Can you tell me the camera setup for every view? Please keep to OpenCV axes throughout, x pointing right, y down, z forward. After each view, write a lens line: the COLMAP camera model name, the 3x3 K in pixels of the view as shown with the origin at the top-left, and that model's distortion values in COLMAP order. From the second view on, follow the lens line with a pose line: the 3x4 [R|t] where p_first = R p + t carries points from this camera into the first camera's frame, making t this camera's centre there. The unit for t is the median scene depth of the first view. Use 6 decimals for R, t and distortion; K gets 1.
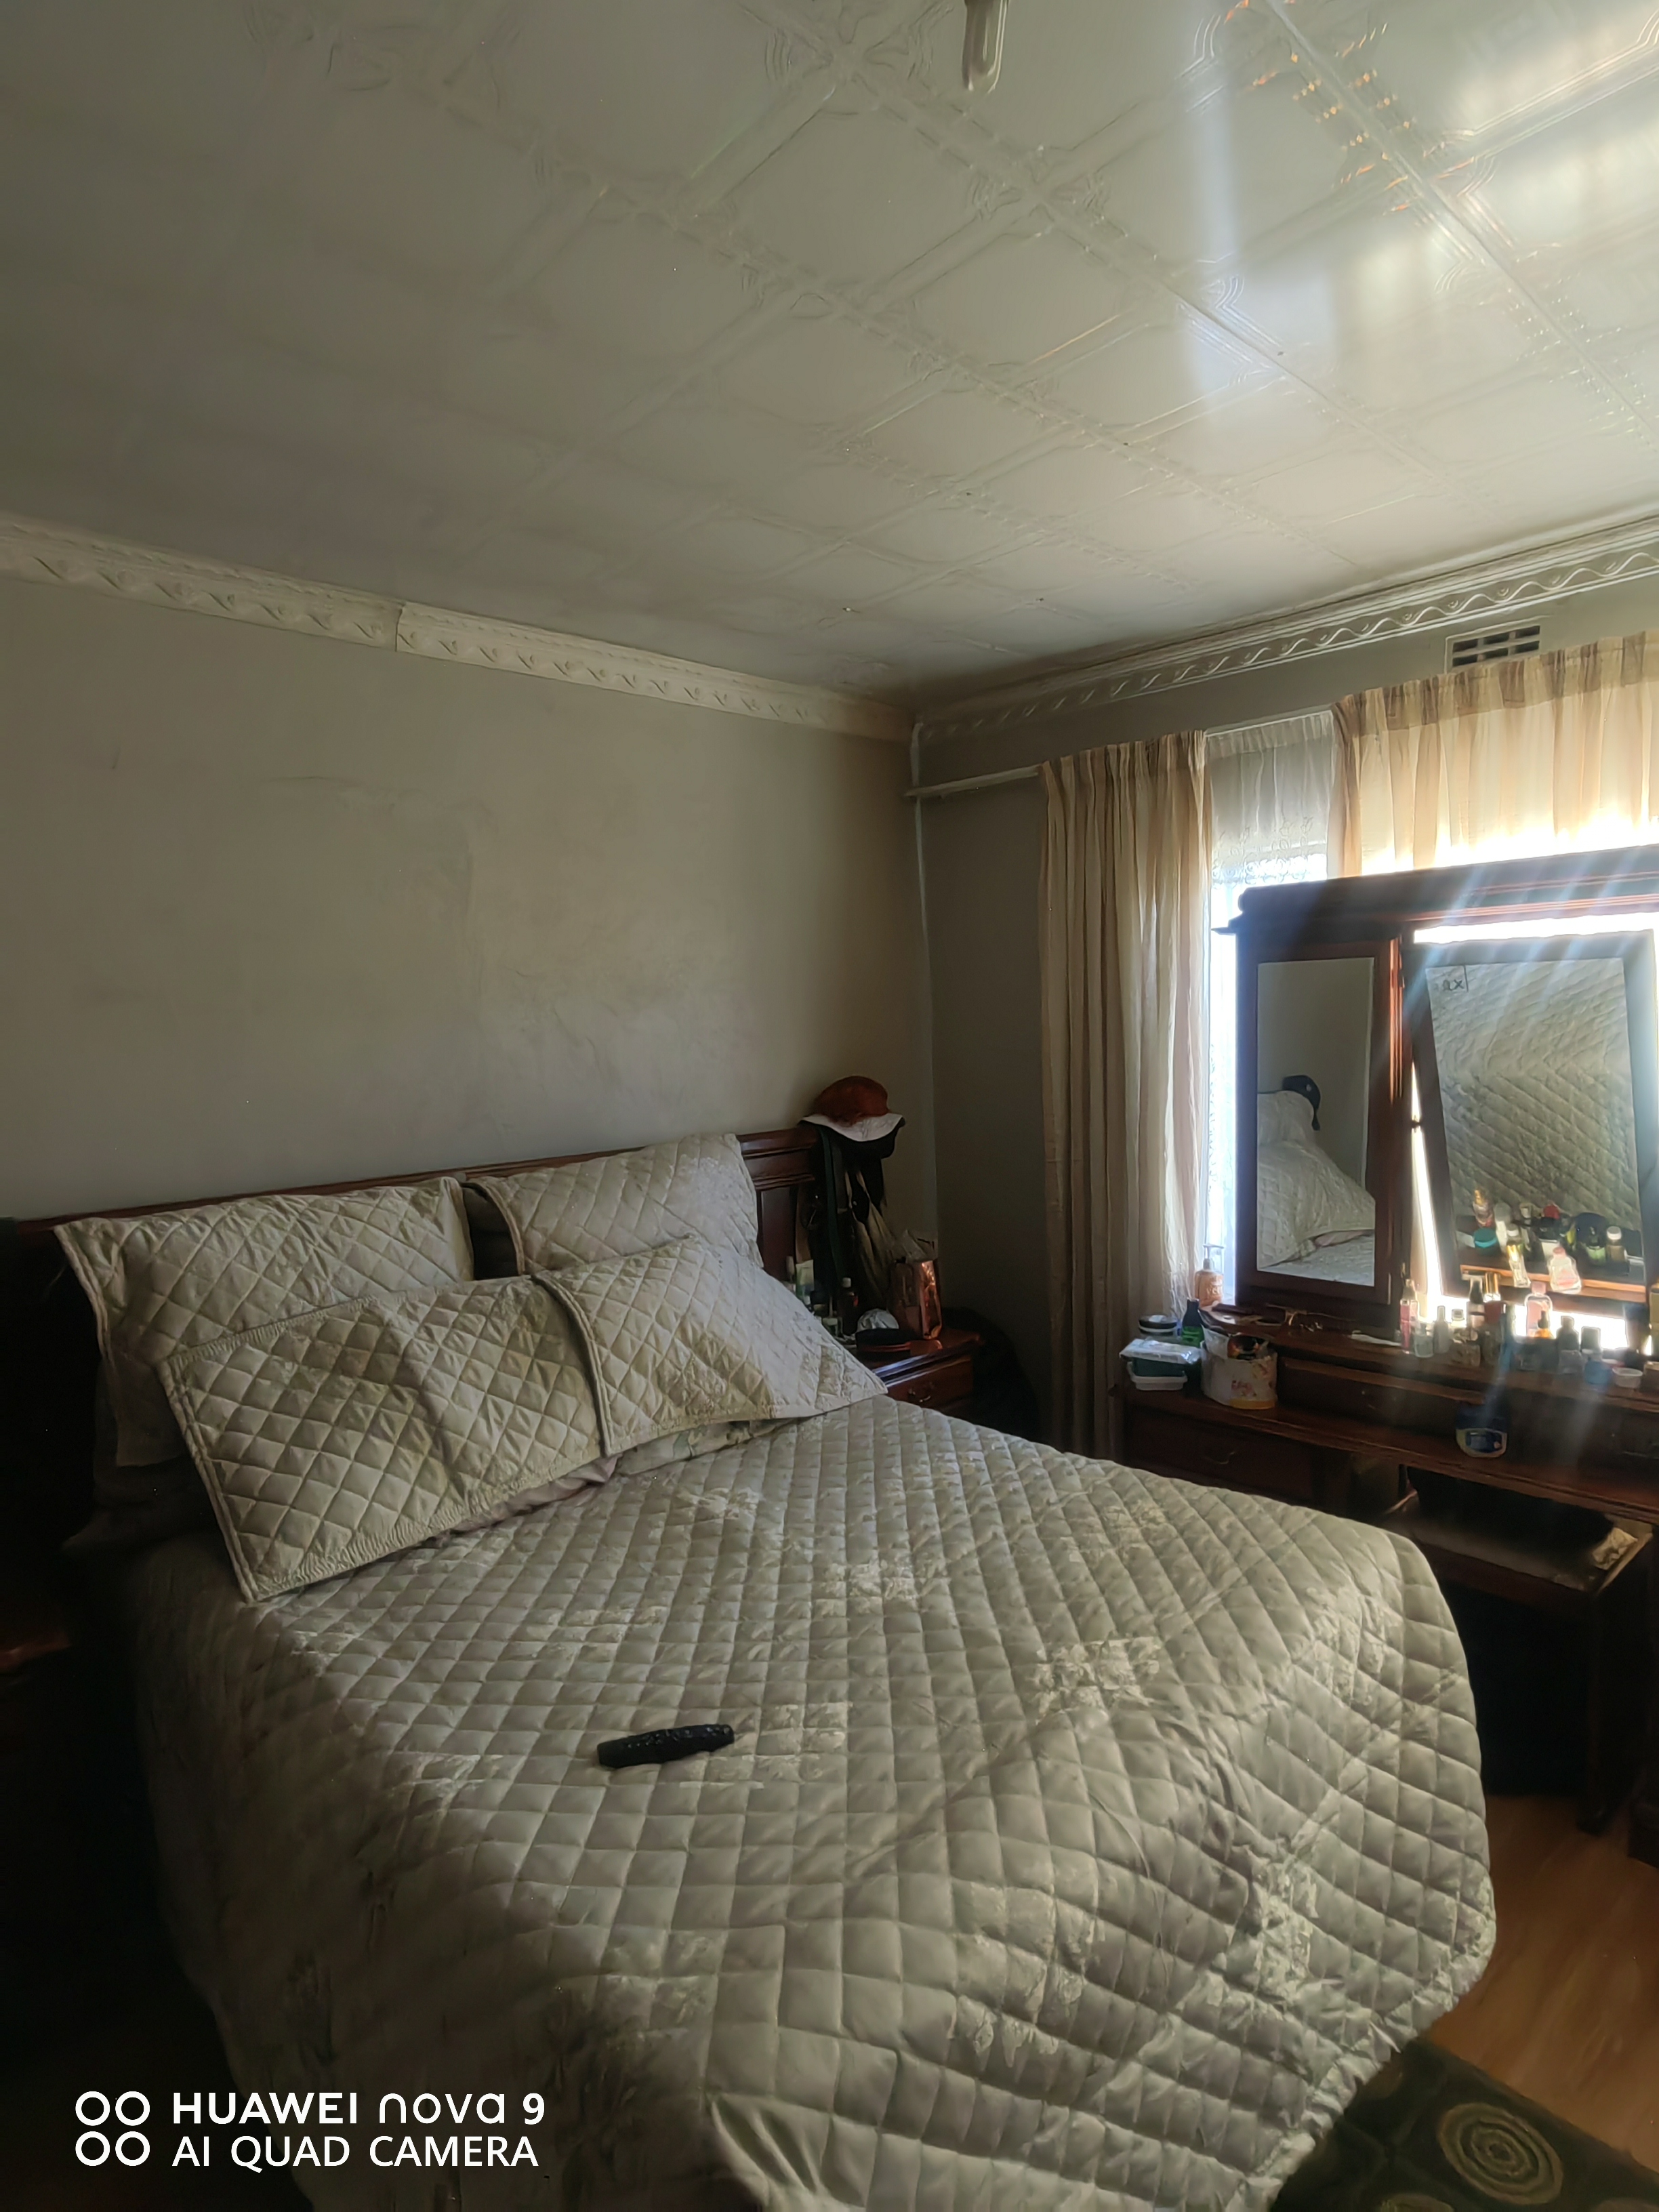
lens RADIAL K [[1185.2, 0, 826.5], [0, 1185.2, 1100.2], [0, 0, 1]] dist [-0.022599, 0.025159]
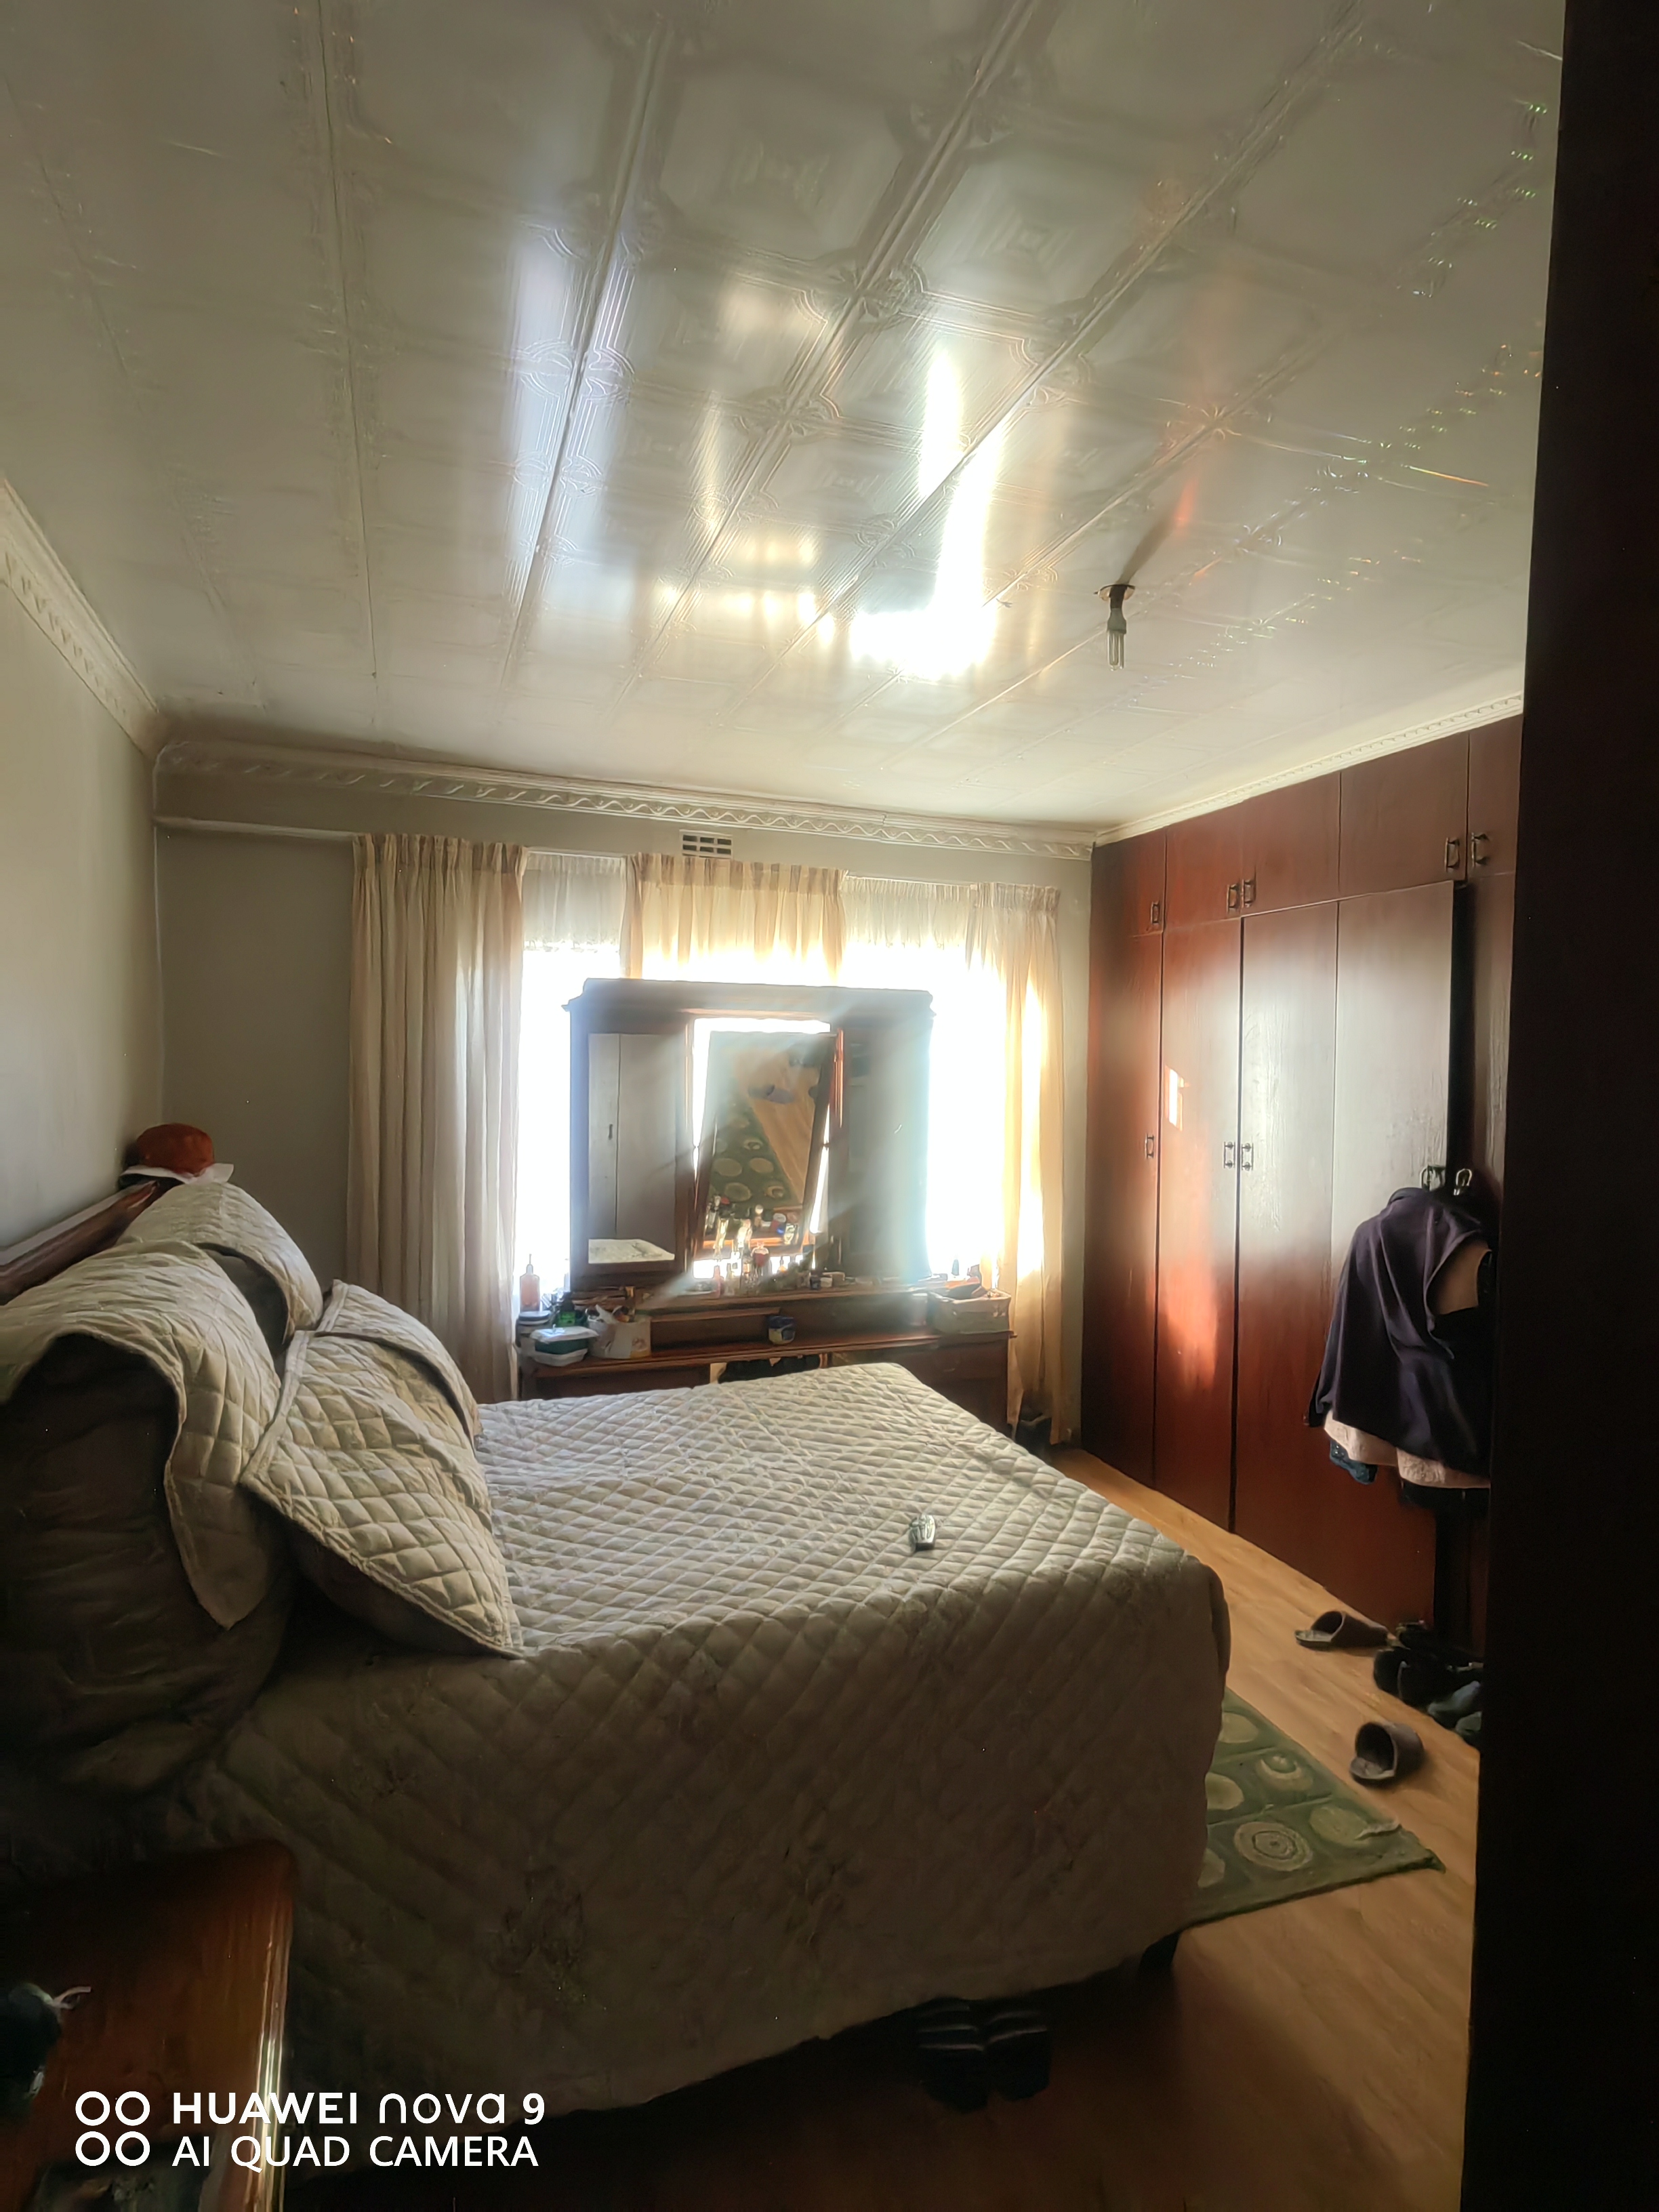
lens RADIAL K [[1185.2, 0, 826.5], [0, 1185.2, 1100.2], [0, 0, 1]] dist [-0.022599, 0.025159]
pose [[0.385160, 0.009696, 0.922799, -0.822881], [0.040518, 0.998803, -0.027407, 0.009368], [-0.921960, 0.047946, 0.384306, 0.249846]]
